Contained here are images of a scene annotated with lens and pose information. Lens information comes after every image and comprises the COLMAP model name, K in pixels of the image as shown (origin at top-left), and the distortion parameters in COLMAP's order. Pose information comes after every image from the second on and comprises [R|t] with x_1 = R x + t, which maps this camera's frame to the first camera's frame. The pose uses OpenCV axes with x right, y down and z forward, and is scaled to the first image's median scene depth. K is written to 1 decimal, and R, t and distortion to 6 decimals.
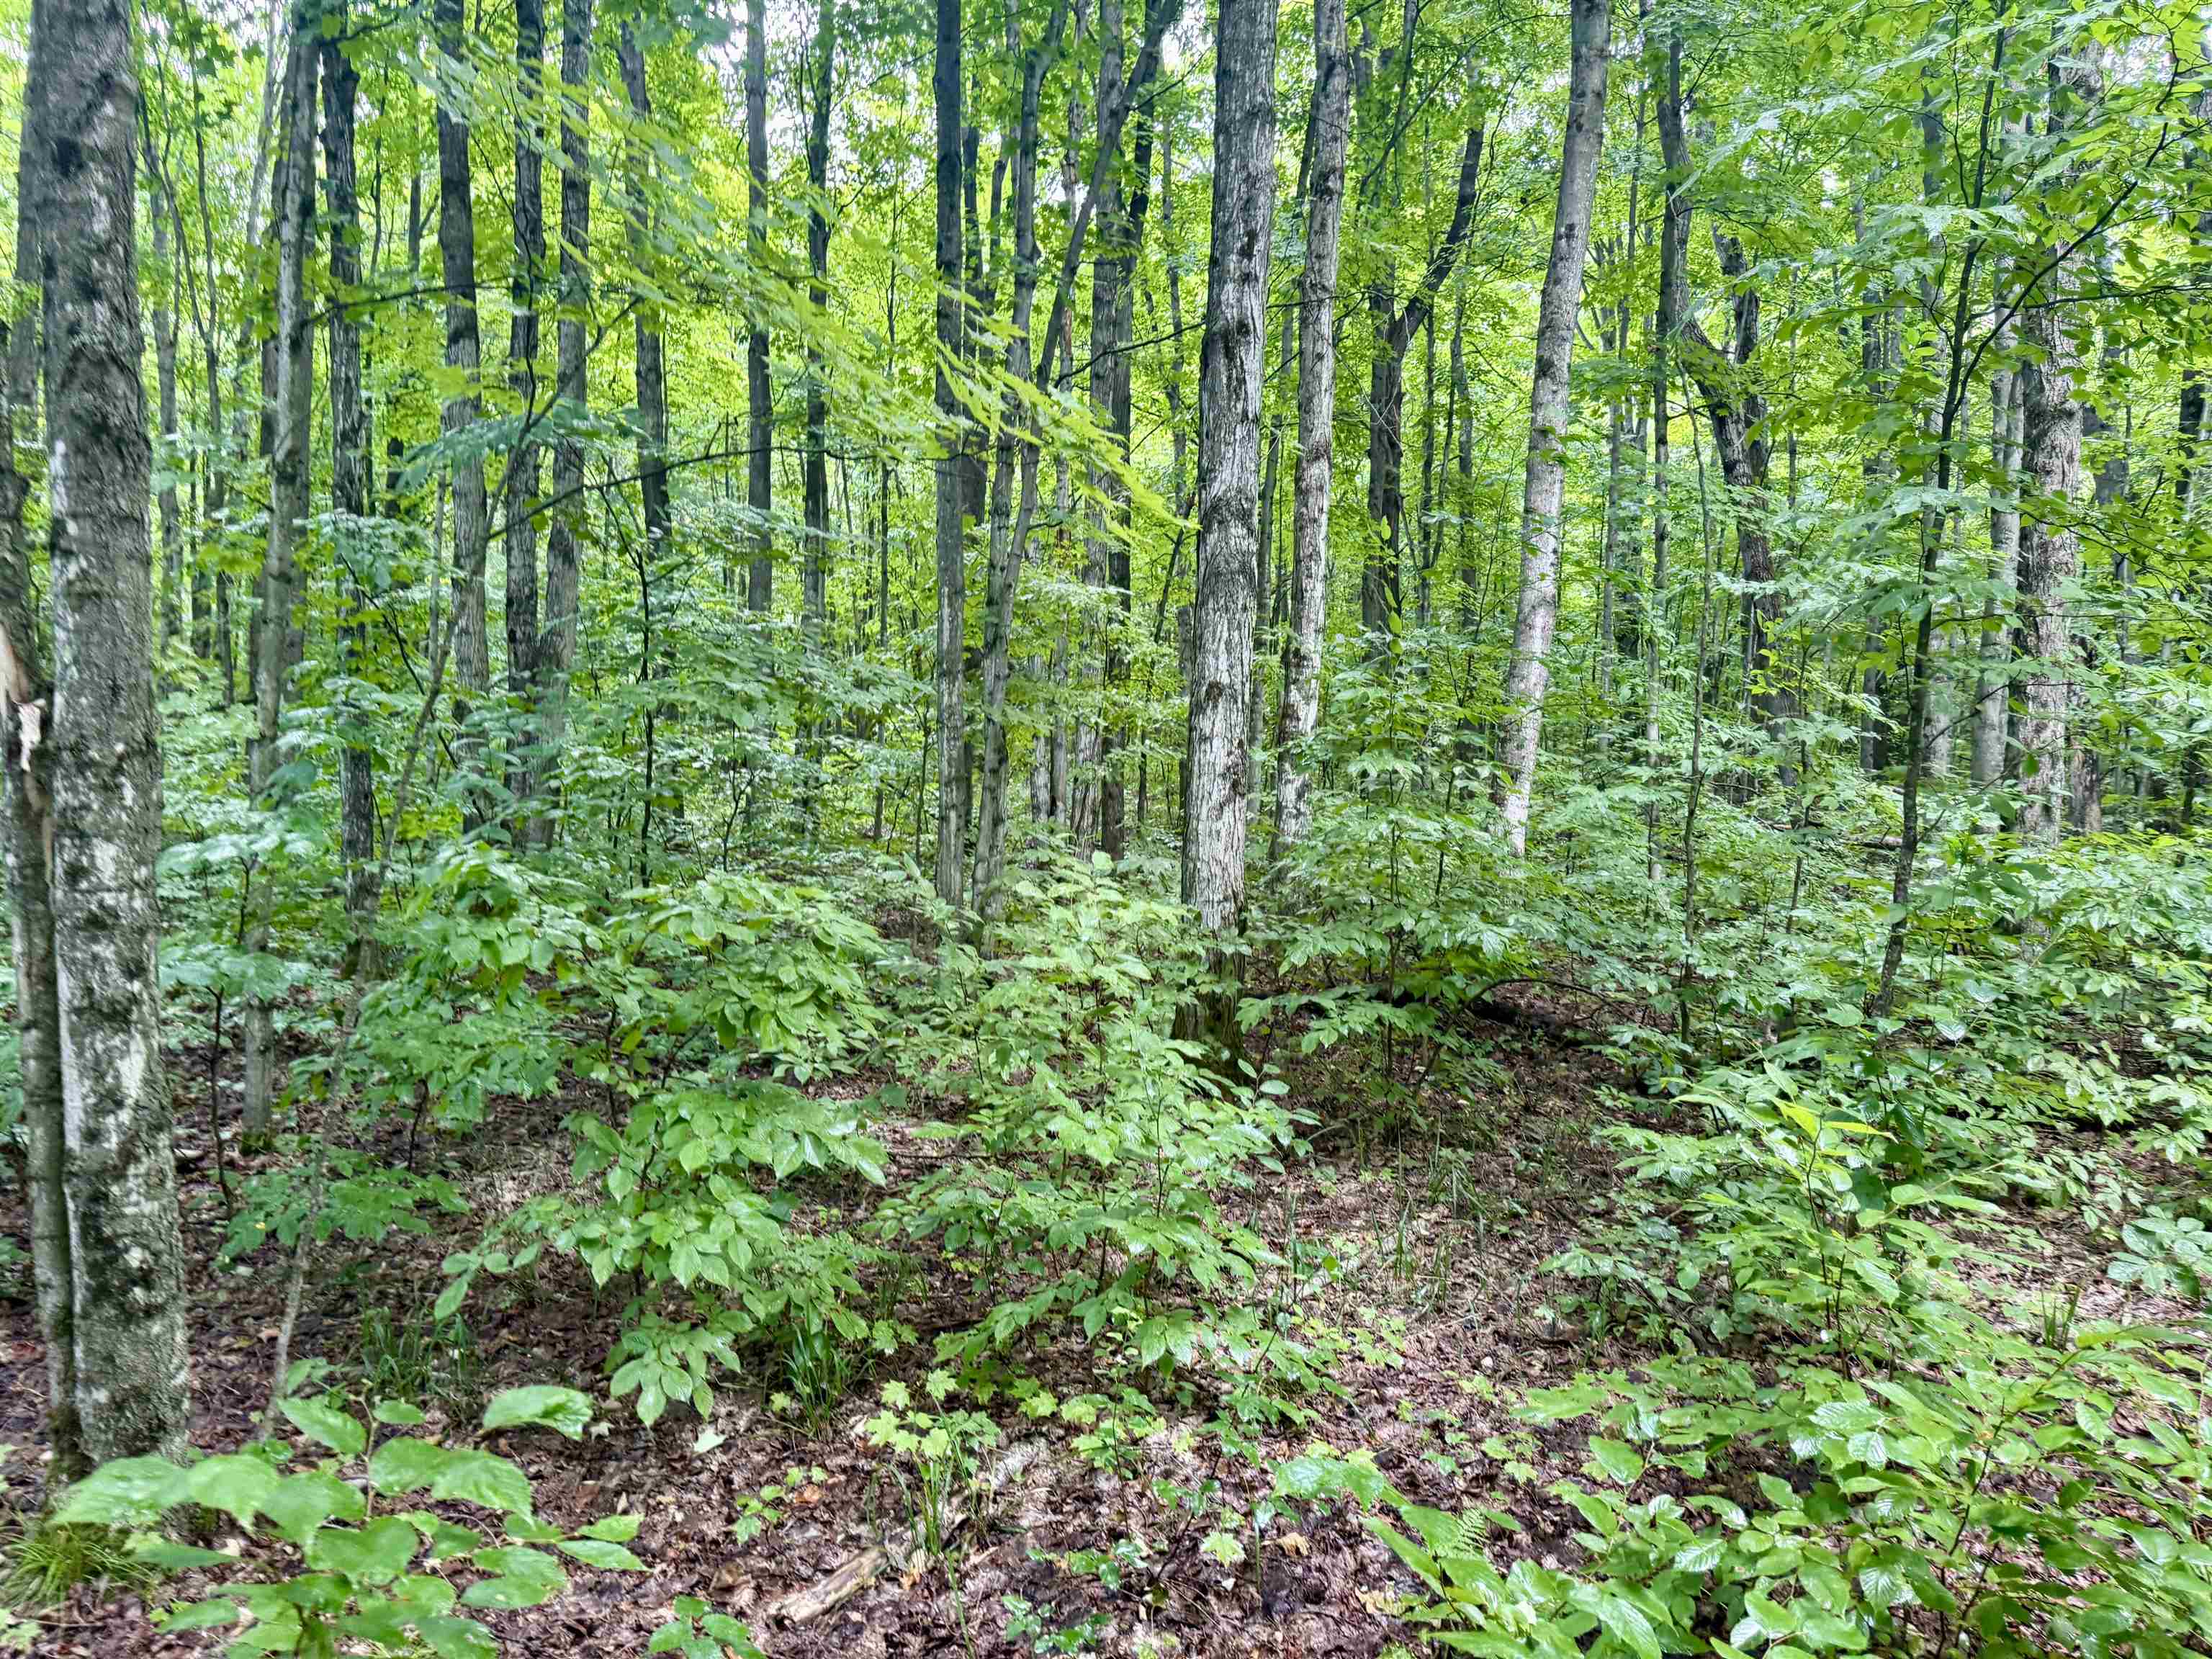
lens RADIAL K [[1581.1, 0, 1104.5], [0, 1581.1, 828.0], [0, 0, 1]] dist [0.026875, -0.017565]
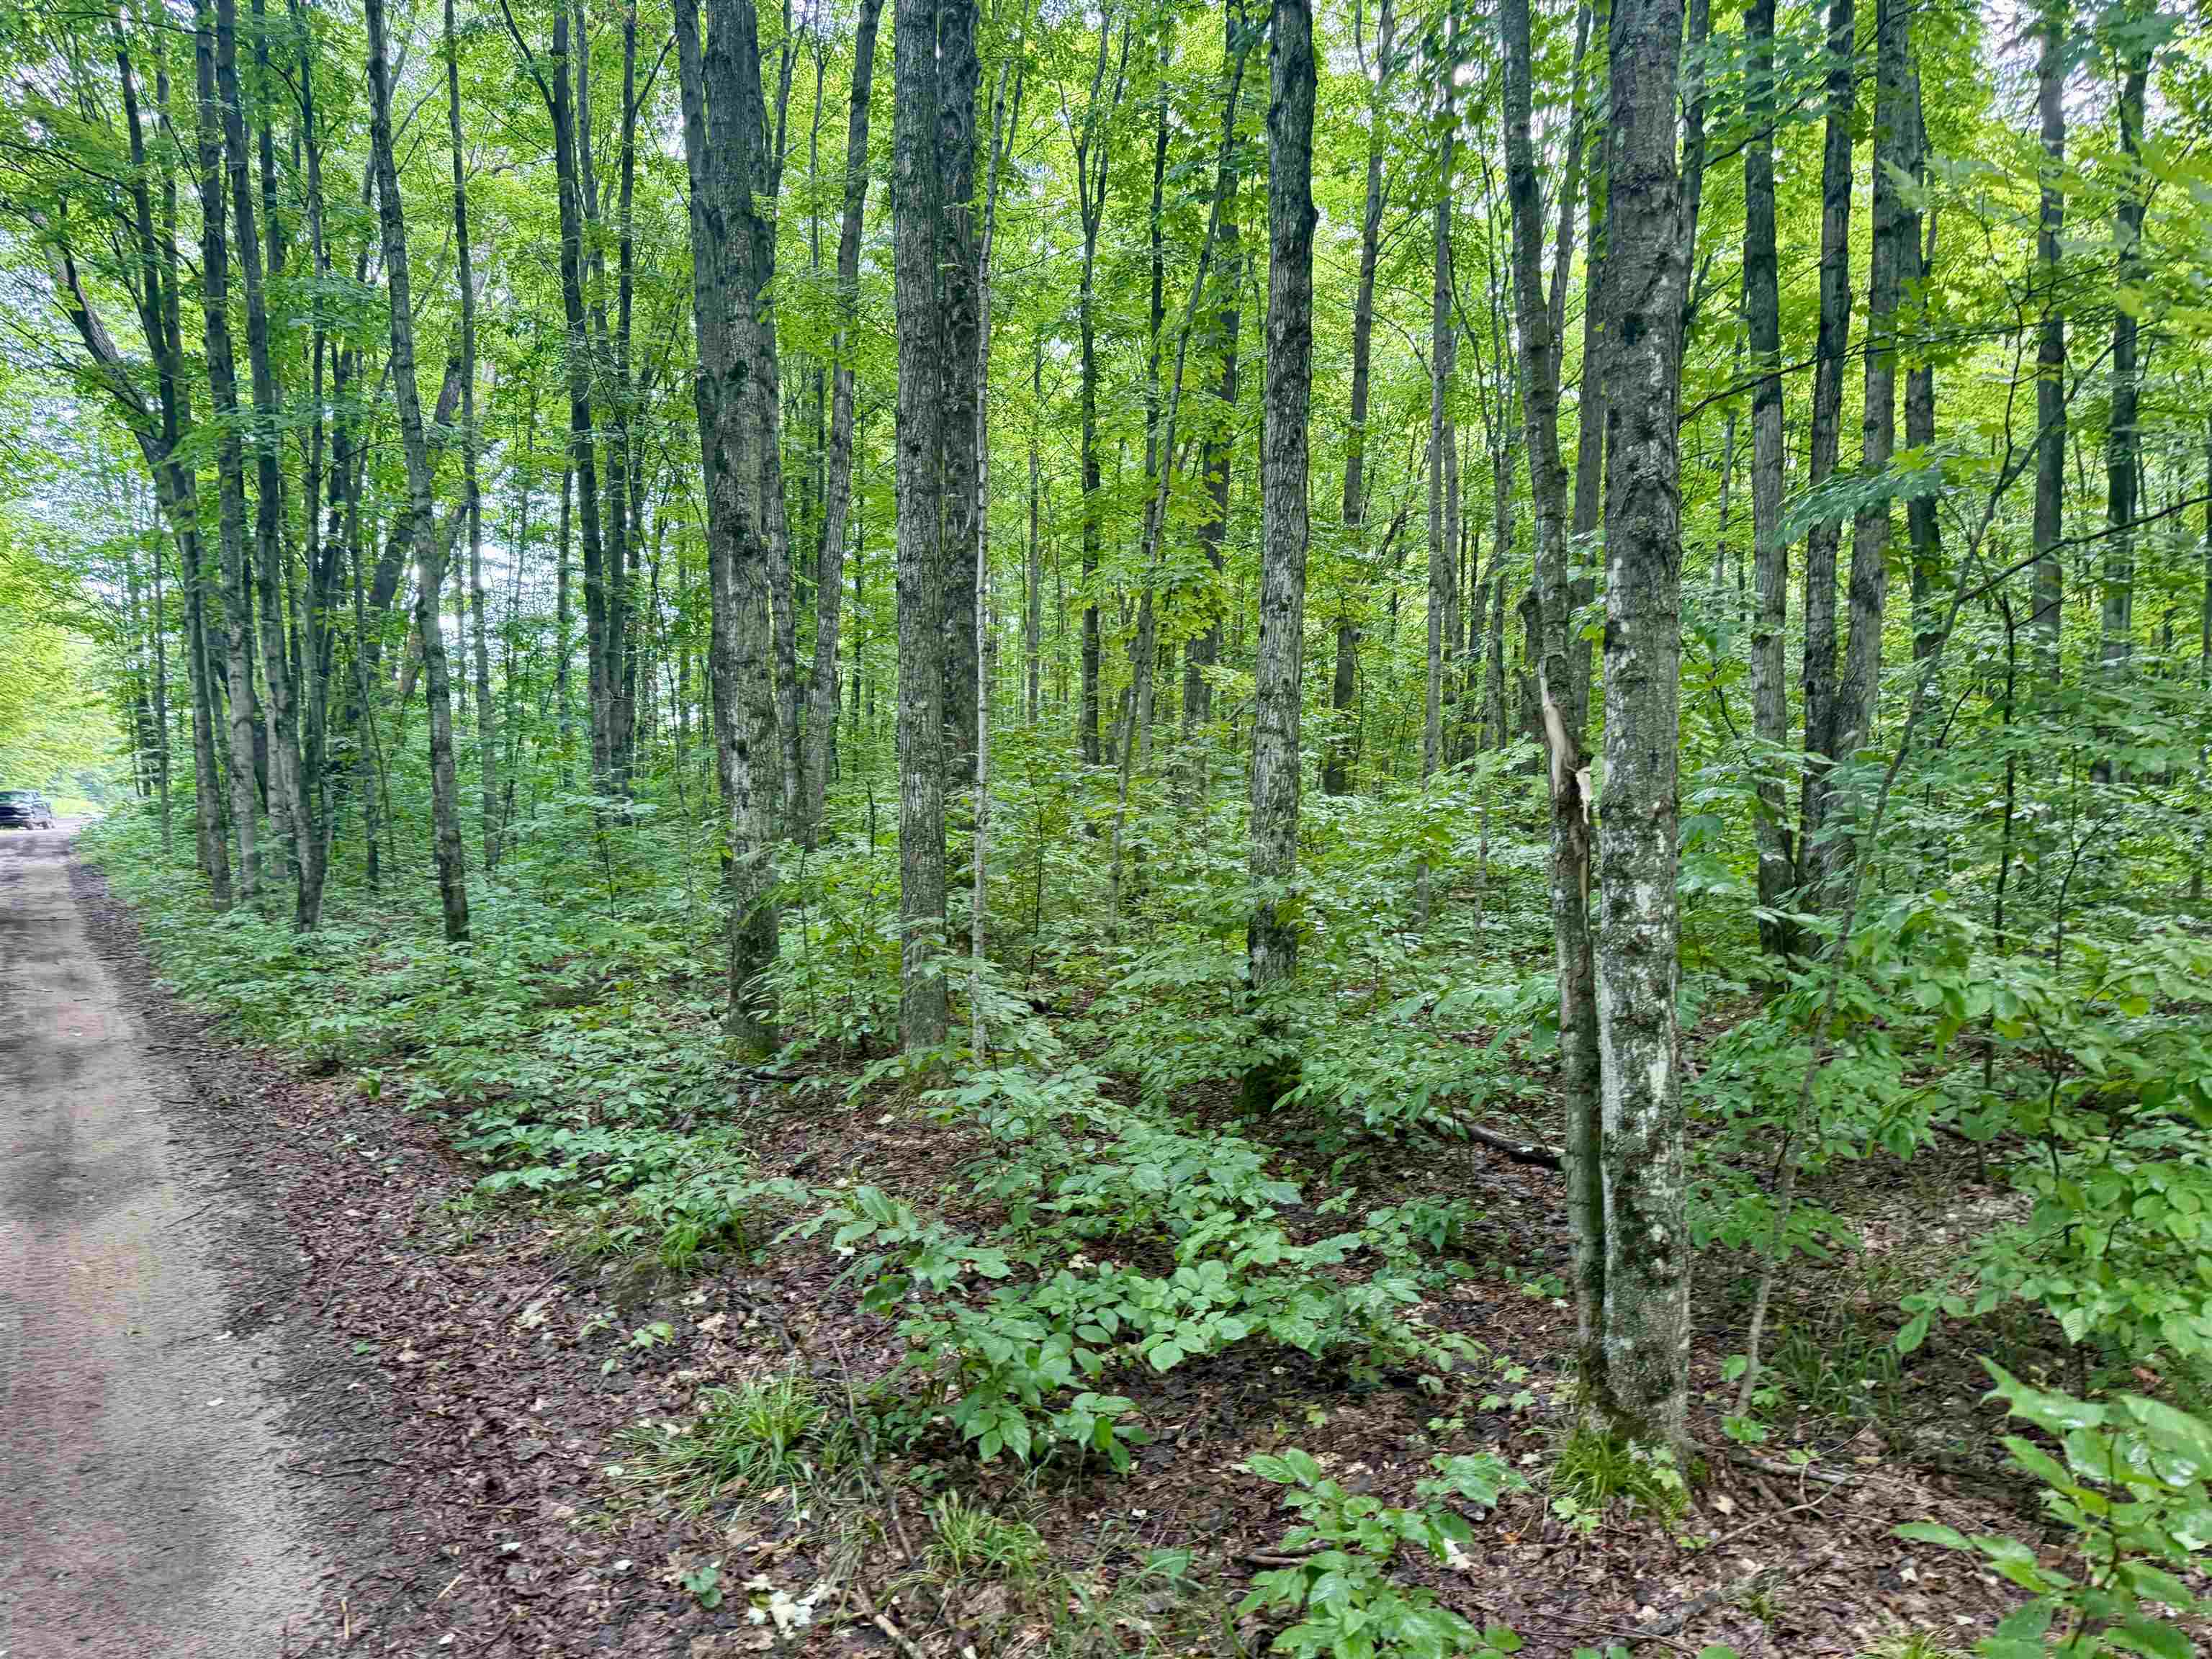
lens RADIAL K [[1581.1, 0, 1107.2], [0, 1581.1, 829.9], [0, 0, 1]] dist [0.026875, -0.017565]
pose [[0.750231, 0.002919, -0.661169, -0.133792], [-0.022576, 0.999520, -0.021205, 0.003220], [0.660790, 0.030835, 0.749937, -0.170952]]
